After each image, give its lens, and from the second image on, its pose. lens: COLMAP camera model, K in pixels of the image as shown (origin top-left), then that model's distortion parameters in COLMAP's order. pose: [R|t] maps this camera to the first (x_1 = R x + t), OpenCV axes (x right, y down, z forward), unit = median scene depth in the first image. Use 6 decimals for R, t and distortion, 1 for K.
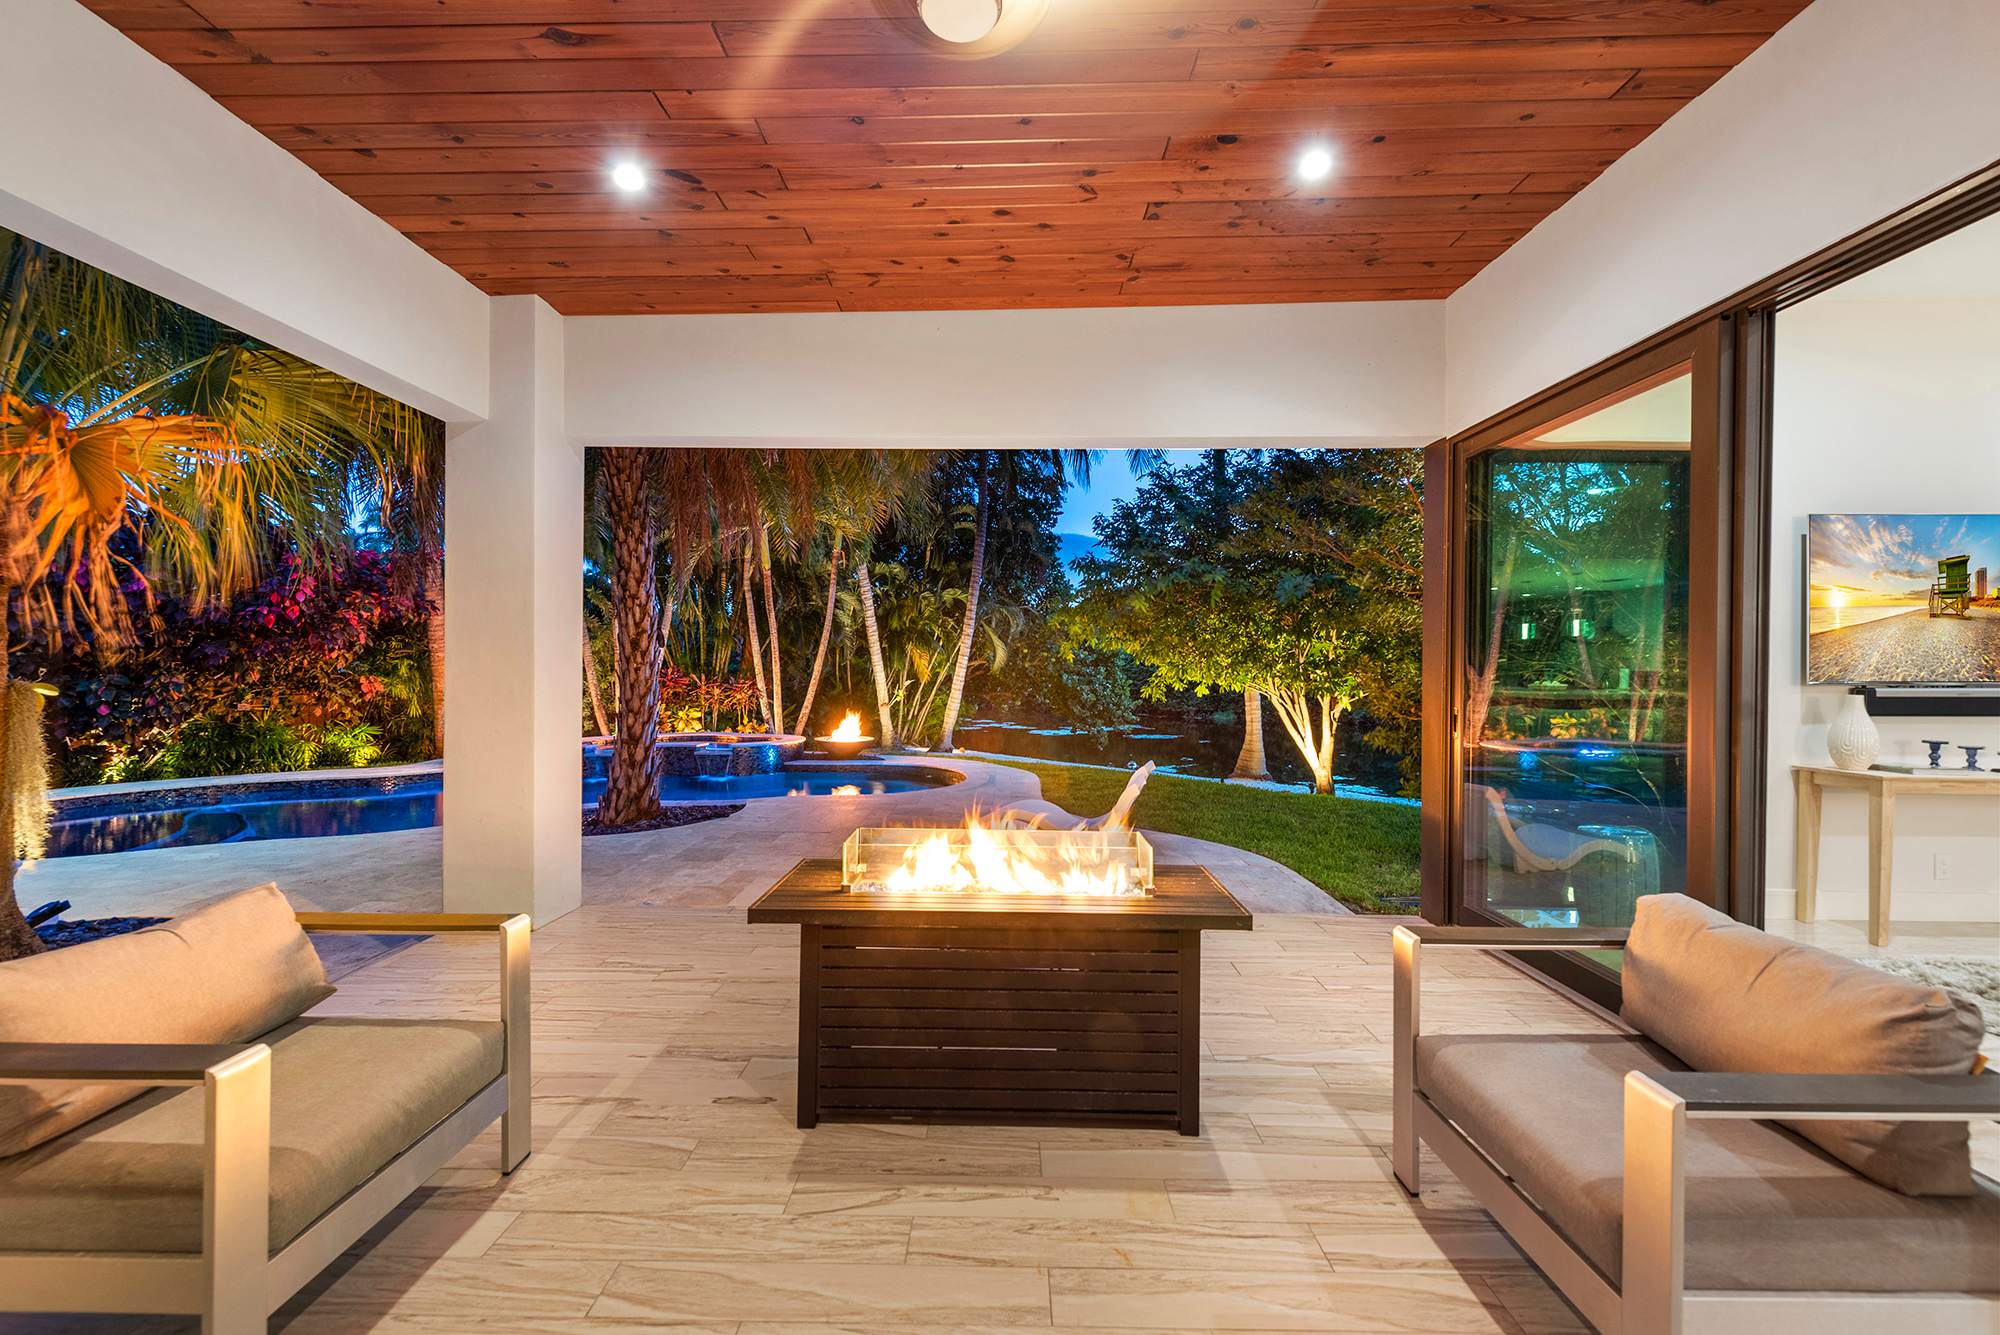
lens RADIAL K [[785.2, 0, 996.0], [0, 785.2, 670.8], [0, 0, 1]] dist [0.009235, 0.000005]
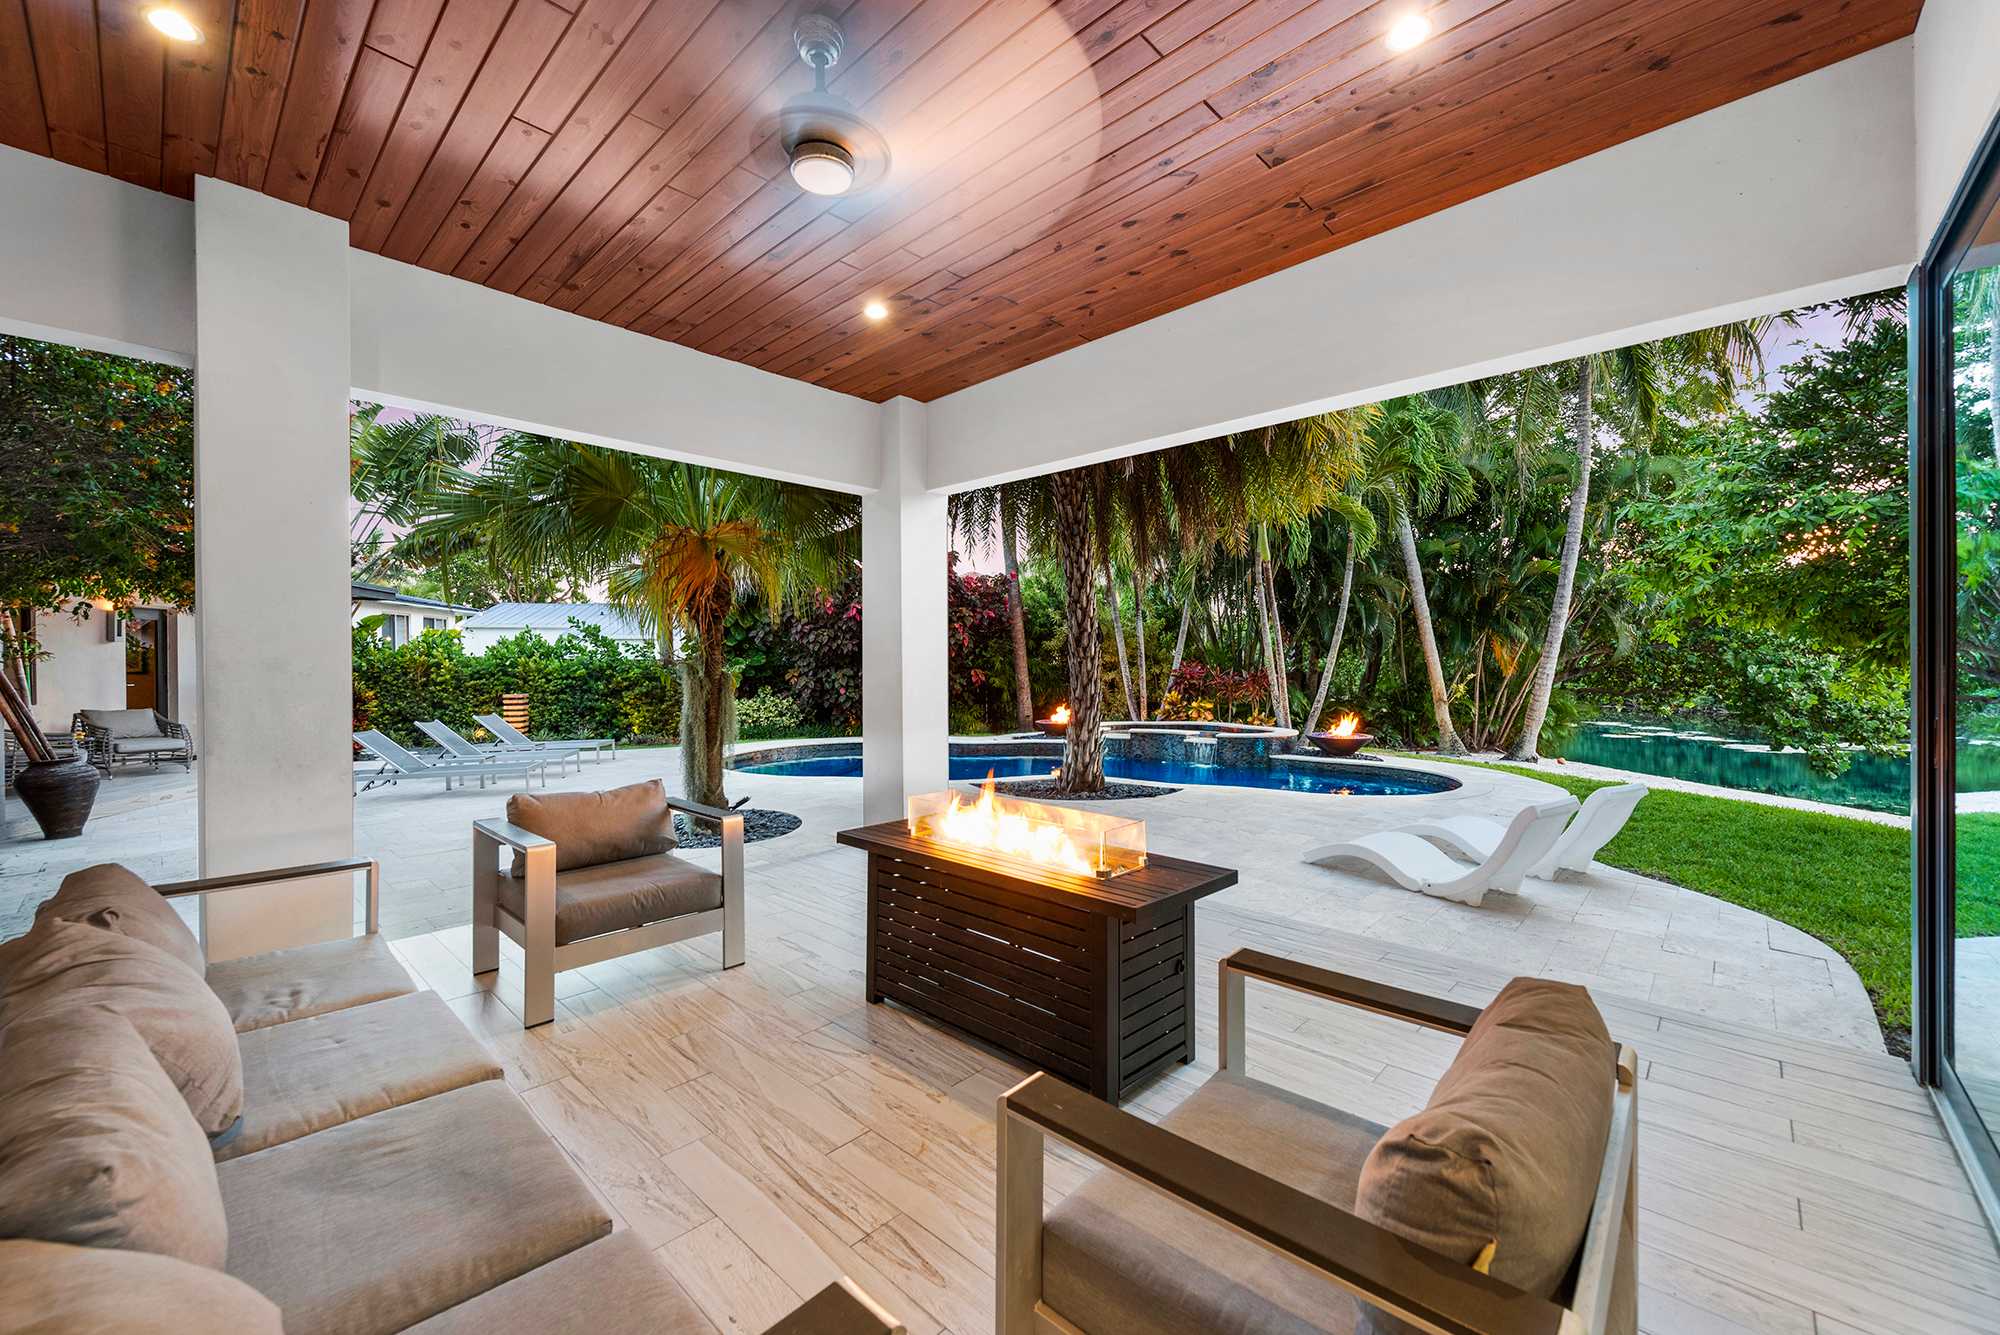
lens RADIAL K [[785.2, 0, 996.0], [0, 785.2, 670.8], [0, 0, 1]] dist [0.009235, 0.000005]
pose [[0.736601, 0.000245, -0.676327, 0.462909], [0.005621, 0.999963, 0.006485, 0.001728], [0.676304, -0.008578, 0.736573, 0.086532]]
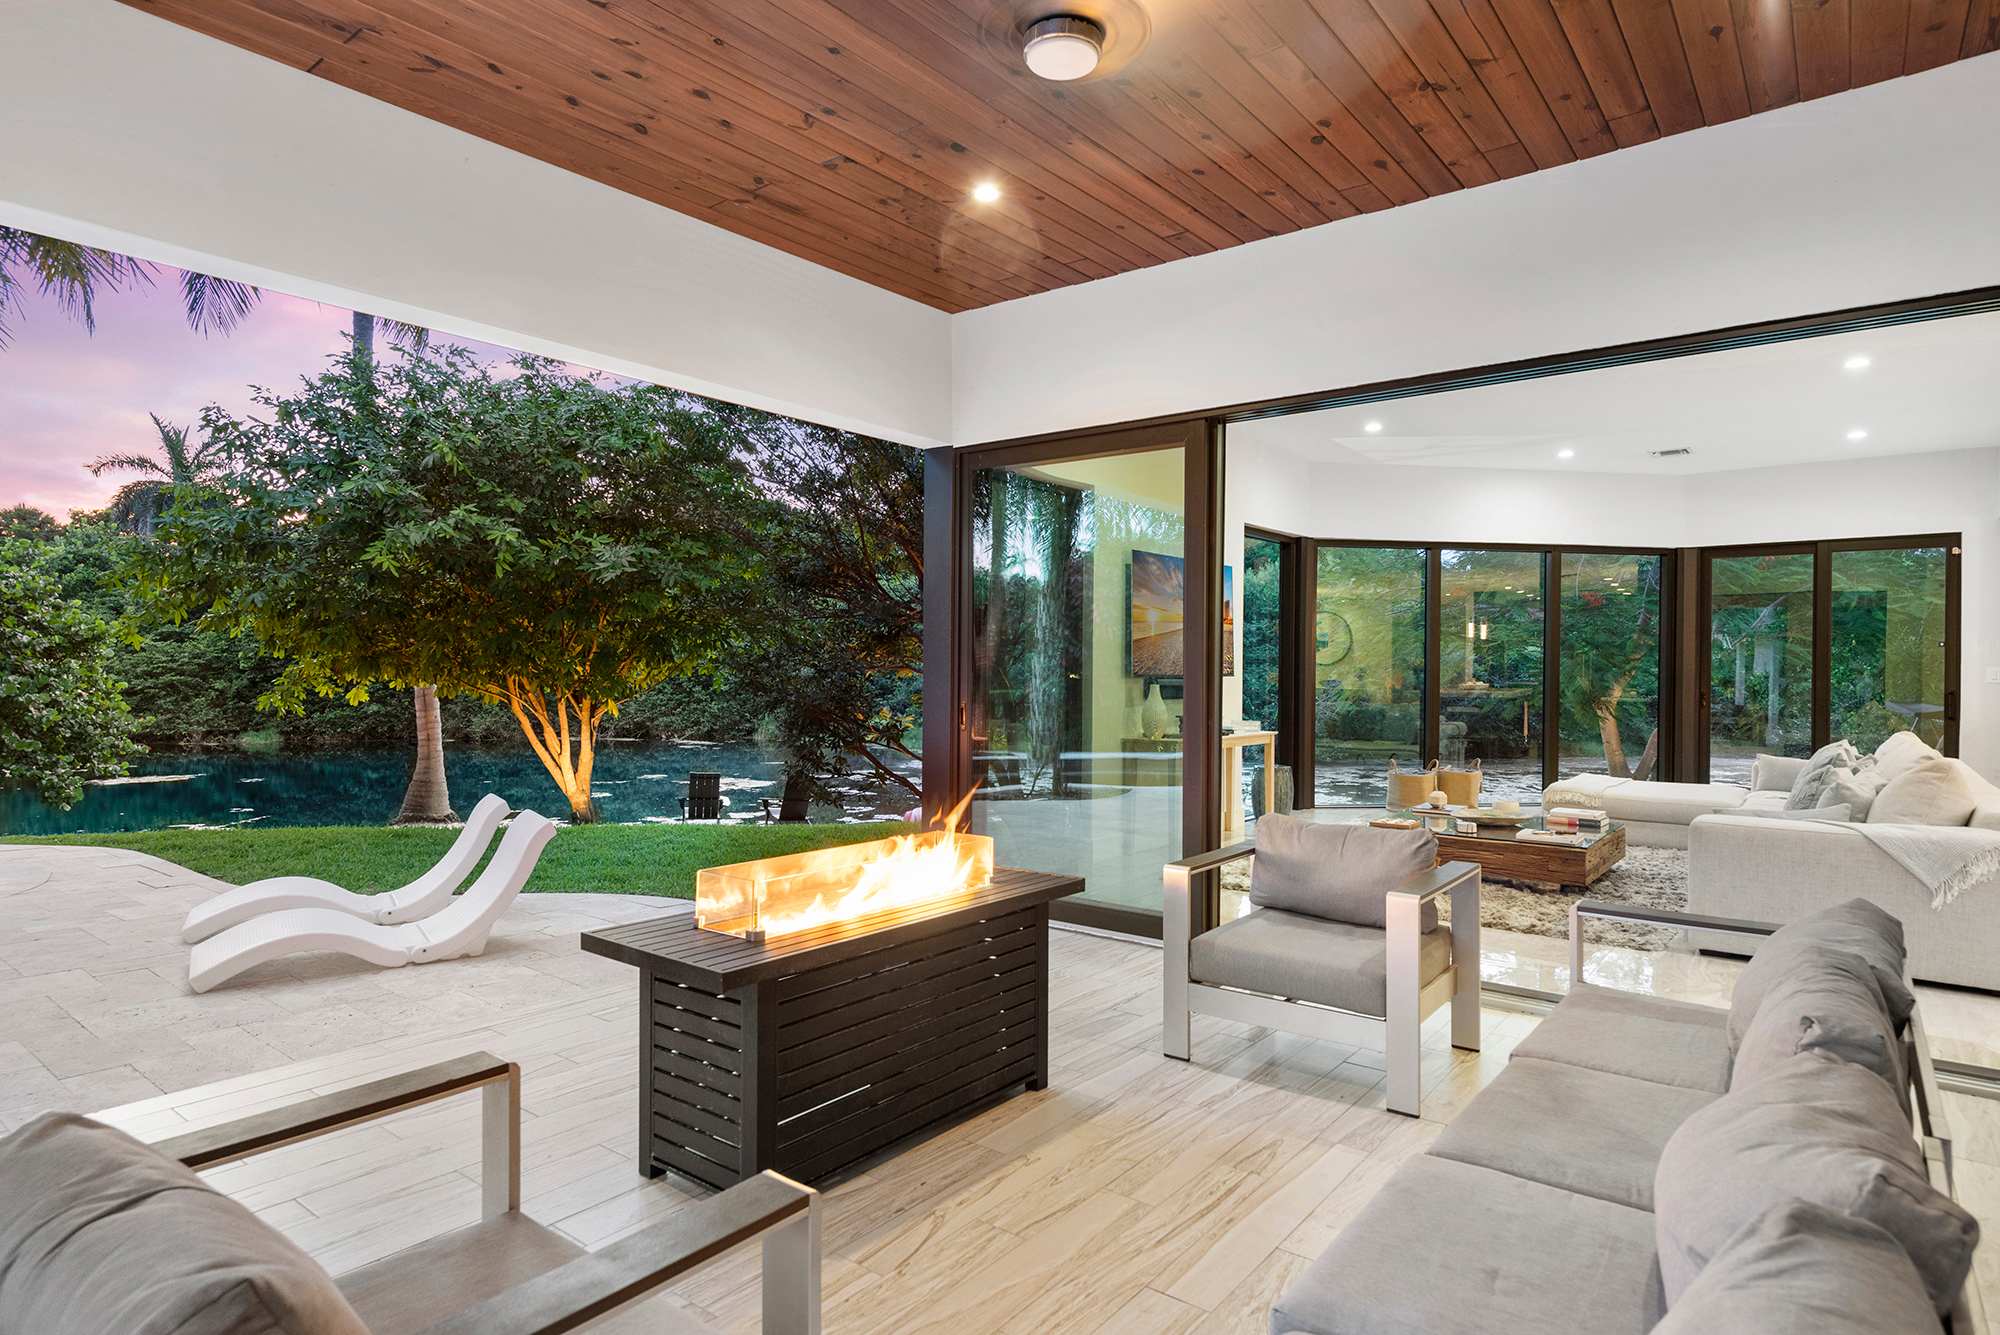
lens RADIAL K [[1081.2, 0, 1005.6], [0, 1081.2, 673.4], [0, 0, 1]] dist [0.006909, 0.000309]
pose [[0.604719, -0.005220, 0.796422, -0.544874], [0.000061, 0.999979, 0.006508, -0.001502], [-0.796439, -0.003887, 0.604706, 0.069748]]
